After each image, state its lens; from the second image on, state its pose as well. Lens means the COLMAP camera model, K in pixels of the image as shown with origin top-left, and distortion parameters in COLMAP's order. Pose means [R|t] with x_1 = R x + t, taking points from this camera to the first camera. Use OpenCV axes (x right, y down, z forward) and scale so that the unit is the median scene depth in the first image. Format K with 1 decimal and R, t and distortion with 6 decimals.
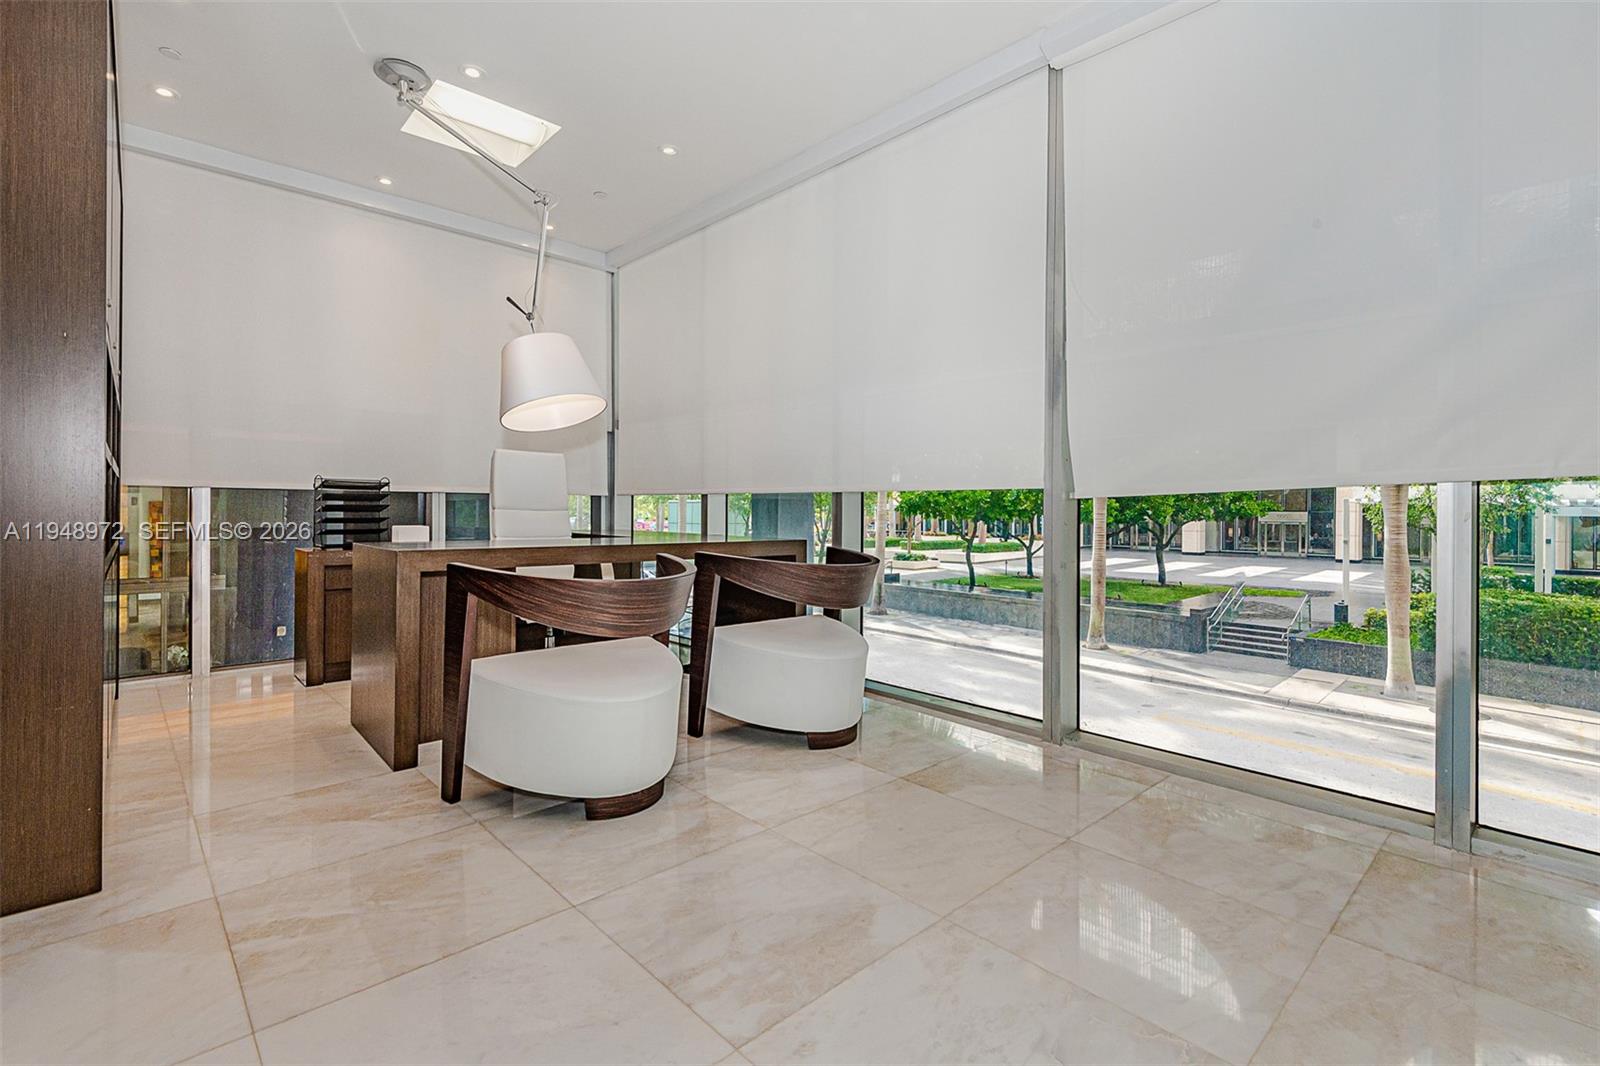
lens RADIAL K [[732.2, 0, 775.8], [0, 732.2, 508.6], [0, 0, 1]] dist [0.021236, -0.001599]
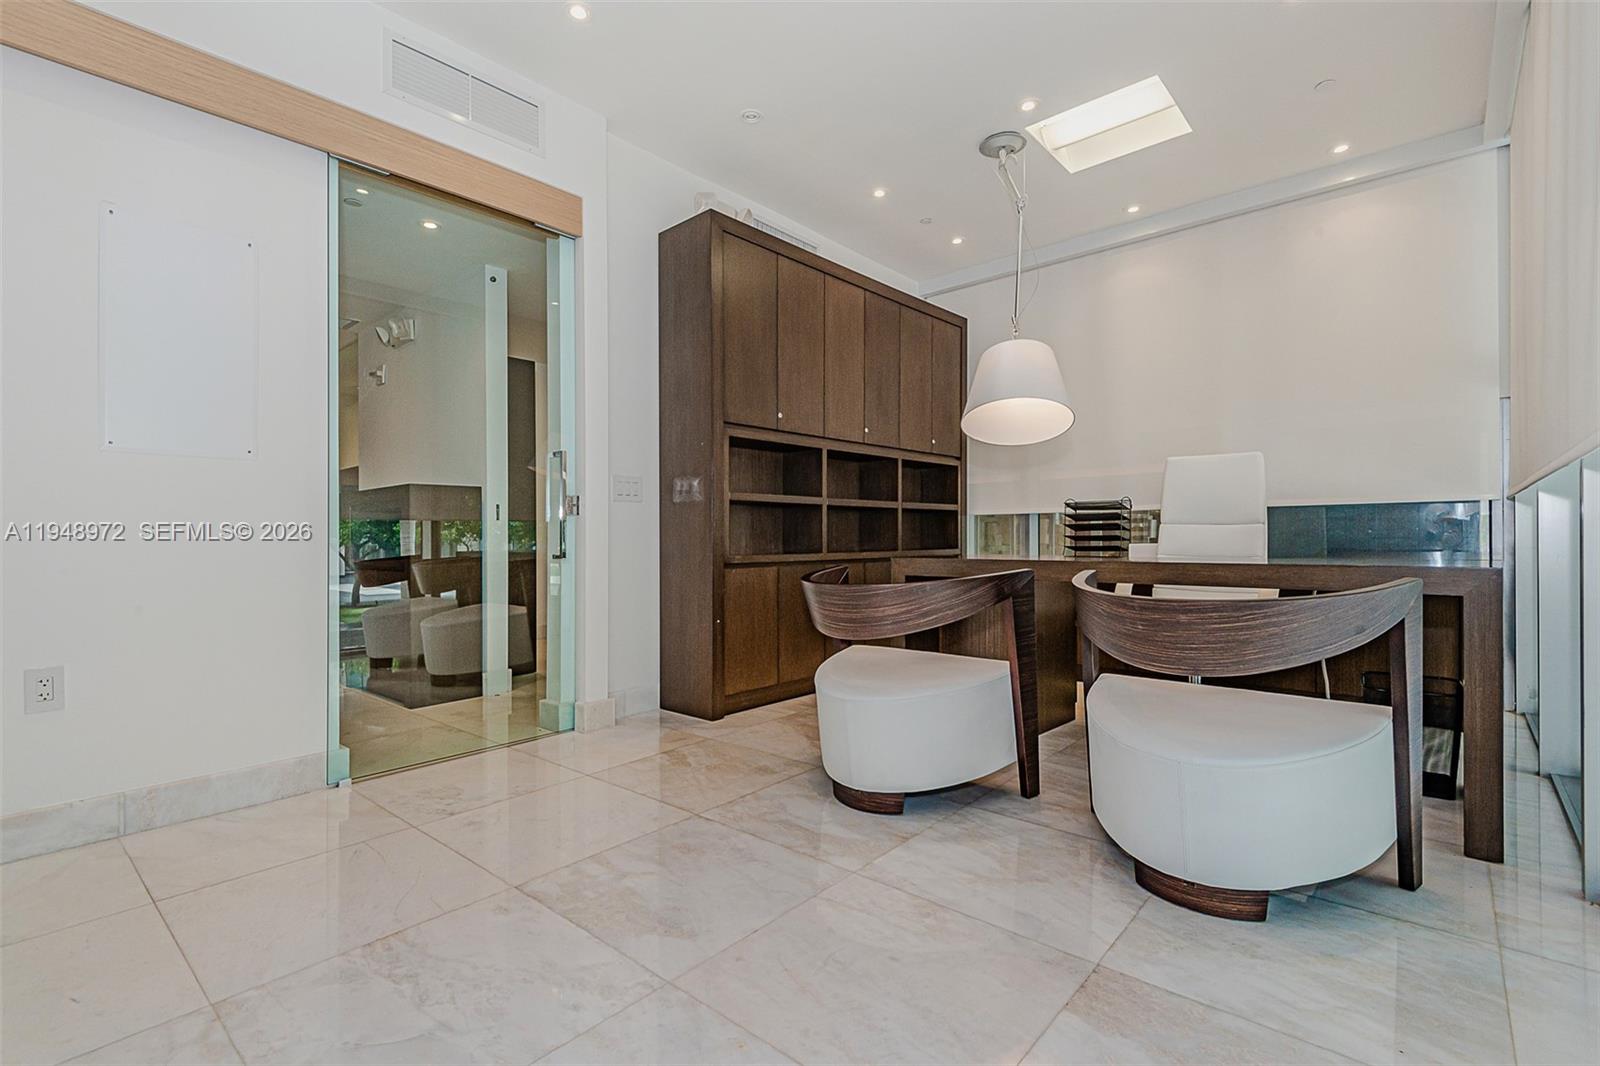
lens RADIAL K [[732.2, 0, 801.6], [0, 732.2, 539.8], [0, 0, 1]] dist [0.021236, -0.001599]
pose [[0.111149, -0.004121, -0.993795, 0.429288], [0.008629, 0.999958, -0.003182, 0.016824], [0.993766, -0.008222, 0.111179, 0.413897]]
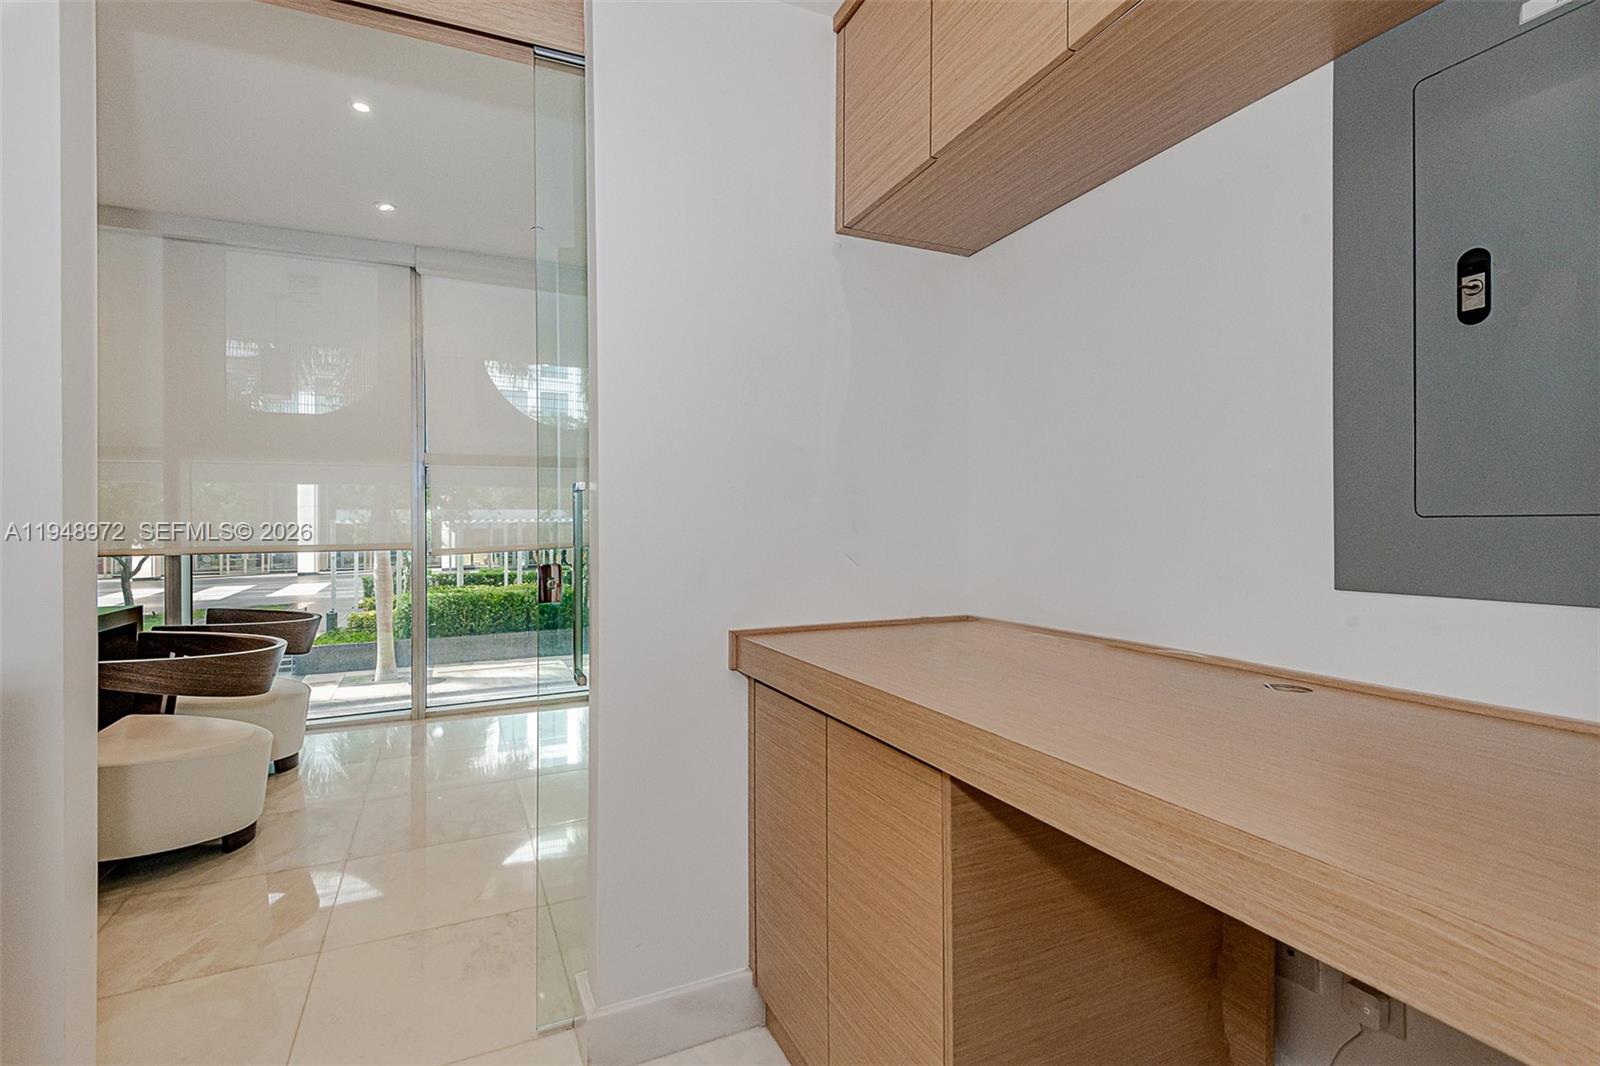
lens RADIAL K [[732.2, 0, 794.7], [0, 732.2, 524.5], [0, 0, 1]] dist [0.021236, -0.001599]
pose [[0.304061, -0.014730, 0.952539, -0.567542], [0.011902, 0.999861, 0.011662, -0.063071], [-0.952578, 0.007791, 0.304194, -0.136820]]
